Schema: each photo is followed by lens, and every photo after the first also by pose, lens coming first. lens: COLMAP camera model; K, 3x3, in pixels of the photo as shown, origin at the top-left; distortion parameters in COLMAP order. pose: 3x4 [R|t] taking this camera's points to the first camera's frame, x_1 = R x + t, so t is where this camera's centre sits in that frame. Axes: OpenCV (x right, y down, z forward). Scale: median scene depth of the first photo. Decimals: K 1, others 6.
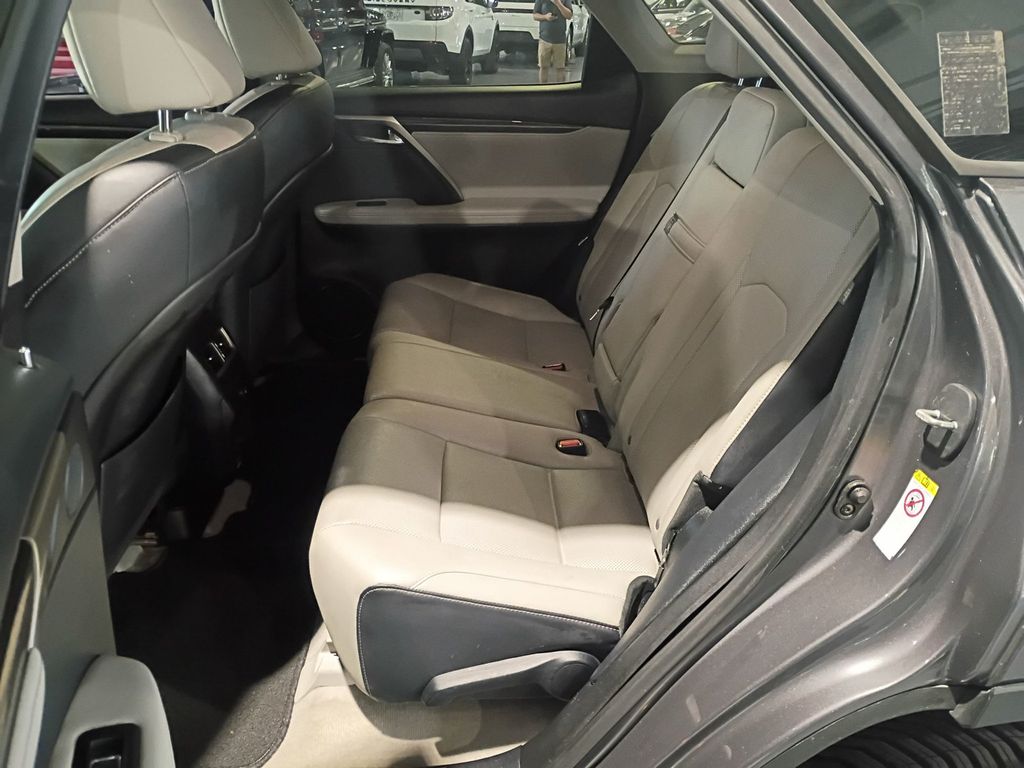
lens RADIAL K [[904.3, 0, 513.7], [0, 904.3, 367.1], [0, 0, 1]] dist [0.053287, -0.056355]
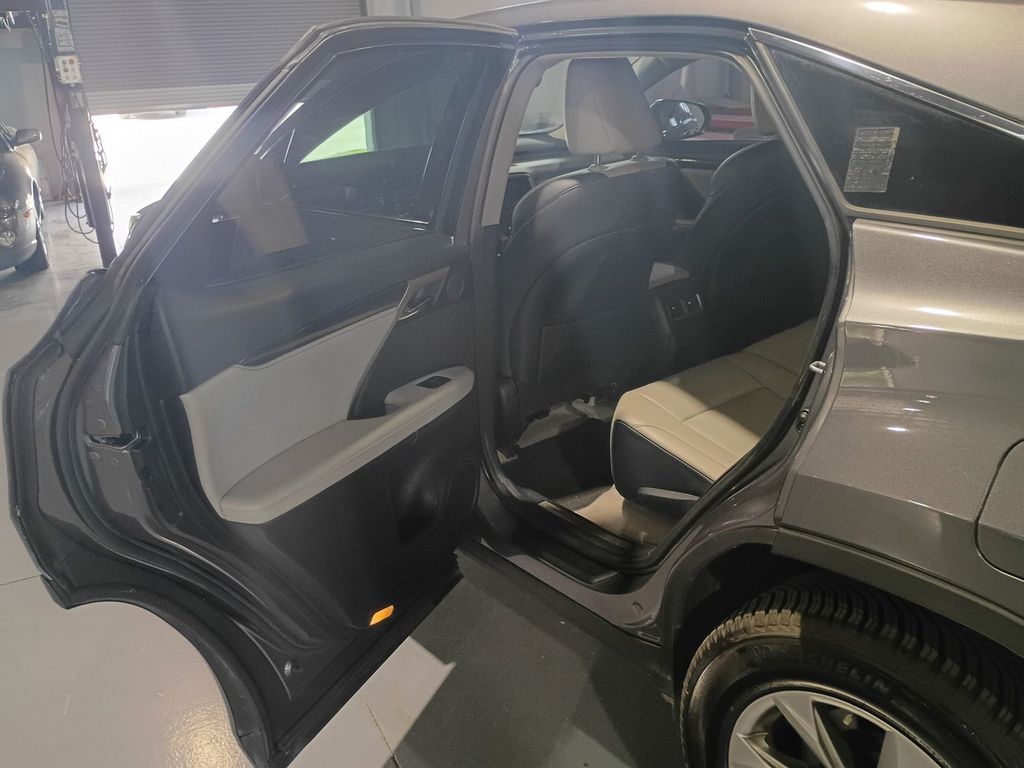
lens RADIAL K [[904.3, 0, 513.7], [0, 904.3, 367.1], [0, 0, 1]] dist [0.053287, -0.056355]
pose [[0.587365, 0.227327, -0.776740, 1.441596], [-0.266309, 0.960583, 0.079751, 0.072082], [0.764253, 0.160009, 0.624752, -0.396872]]
